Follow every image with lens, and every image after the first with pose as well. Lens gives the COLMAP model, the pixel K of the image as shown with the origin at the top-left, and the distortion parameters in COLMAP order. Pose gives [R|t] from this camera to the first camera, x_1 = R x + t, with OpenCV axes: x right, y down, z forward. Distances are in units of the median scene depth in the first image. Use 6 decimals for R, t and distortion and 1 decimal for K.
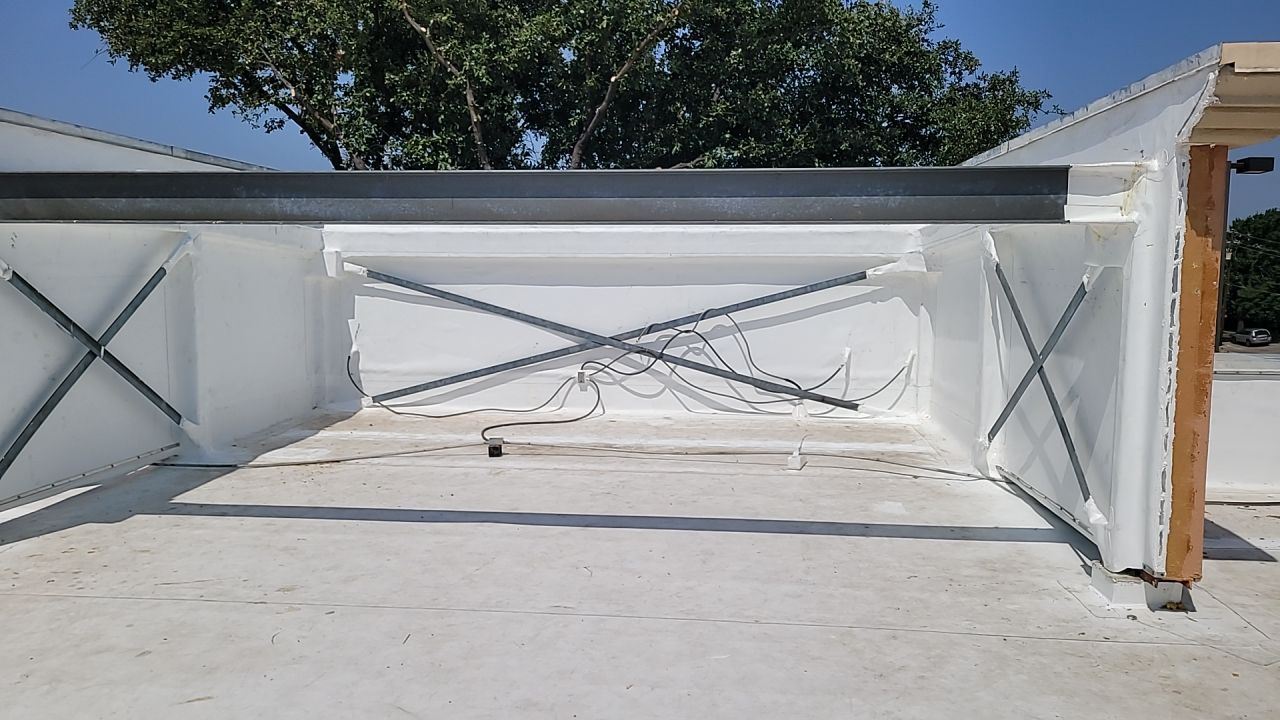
lens RADIAL K [[977.3, 0, 640.0], [0, 977.3, 360.0], [0, 0, 1]] dist [0.077187, -0.068964]
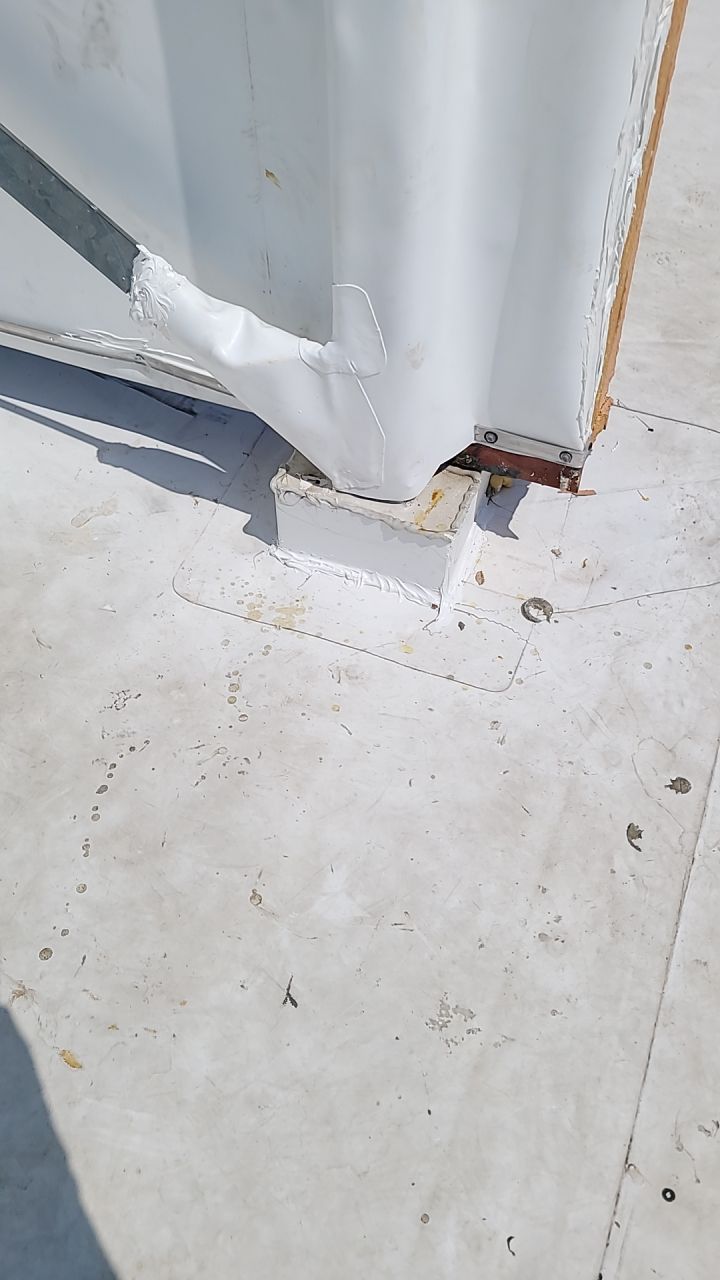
lens RADIAL K [[977.3, 0, 360.0], [0, 977.3, 640.0], [0, 0, 1]] dist [0.077187, -0.068964]
pose [[0.308990, -0.737389, 0.600652, 0.270534], [0.112770, 0.655508, 0.746721, 0.030342], [-0.944356, -0.162994, 0.285701, 0.901522]]
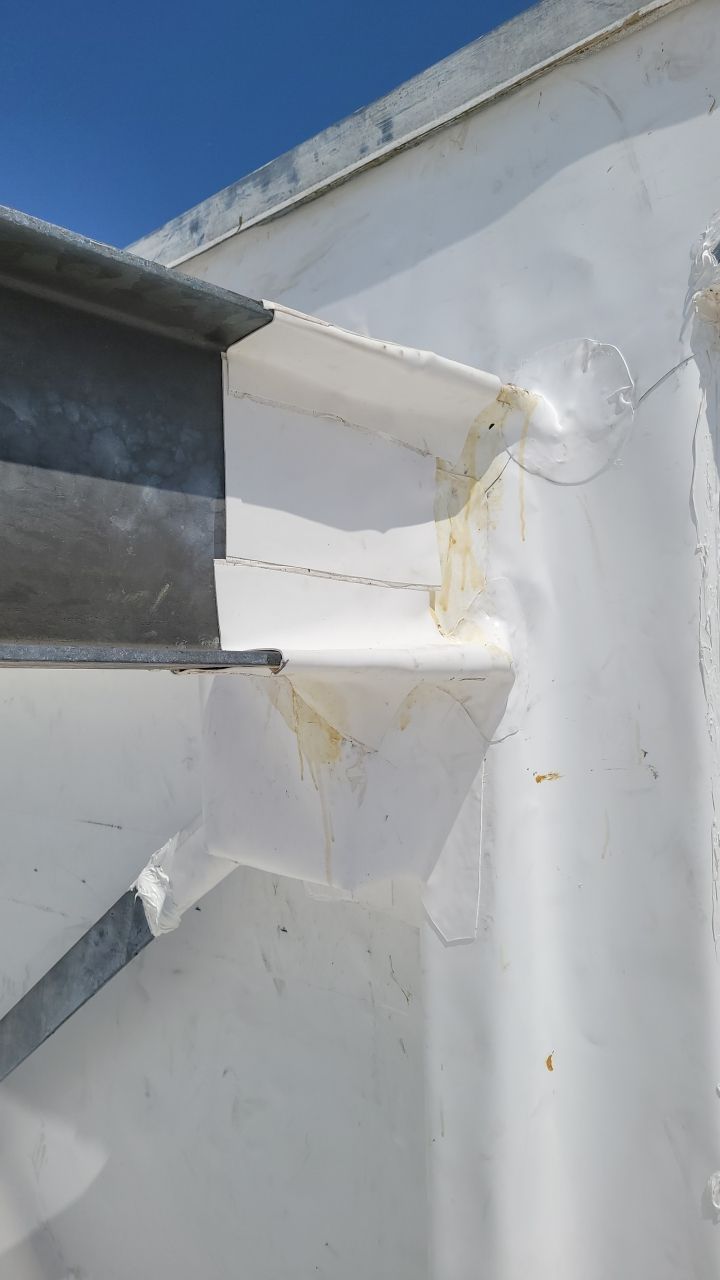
lens RADIAL K [[977.3, 0, 360.0], [0, 977.3, 640.0], [0, 0, 1]] dist [0.077187, -0.068964]
pose [[0.615063, 0.030574, 0.787885, 0.300068], [0.088173, 0.990313, -0.107261, -0.117174], [-0.783532, 0.135443, 0.606410, 0.840214]]
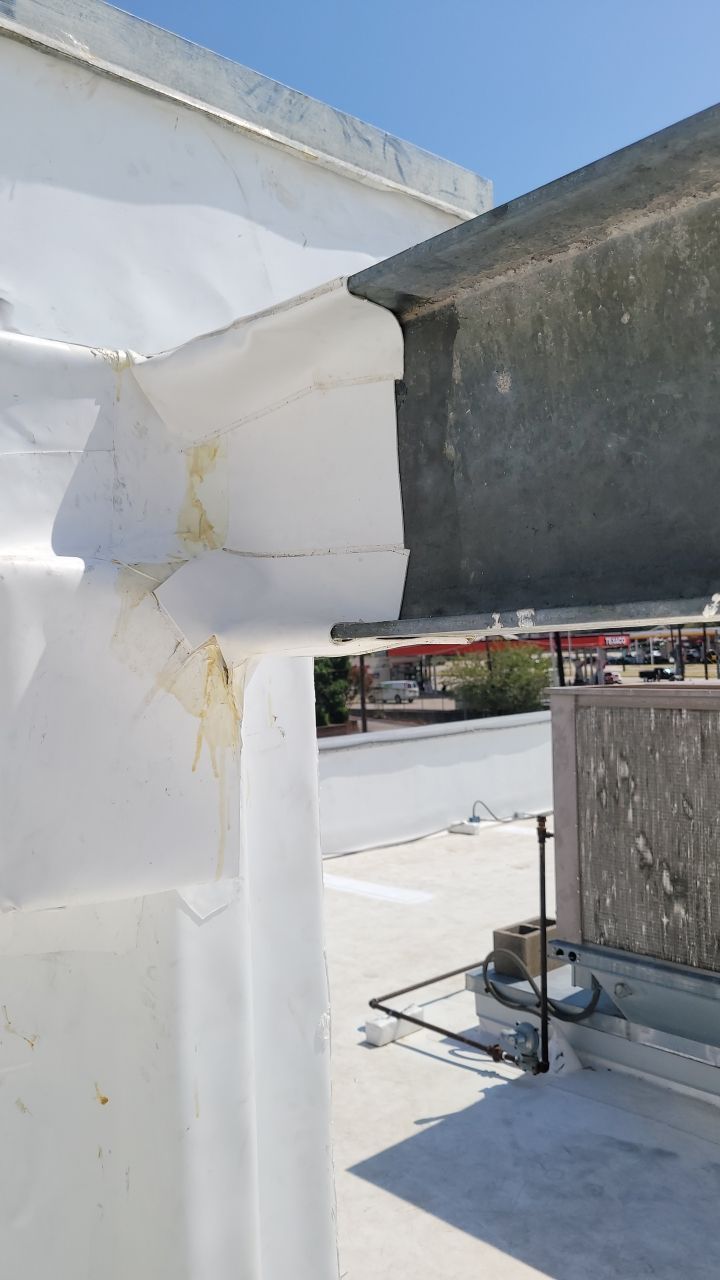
lens RADIAL K [[977.3, 0, 360.0], [0, 977.3, 640.0], [0, 0, 1]] dist [0.077187, -0.068964]
pose [[-0.747649, 0.045149, 0.662557, 0.309749], [0.107320, 0.992787, 0.053452, -0.140204], [-0.655365, 0.111069, -0.747102, 1.075271]]
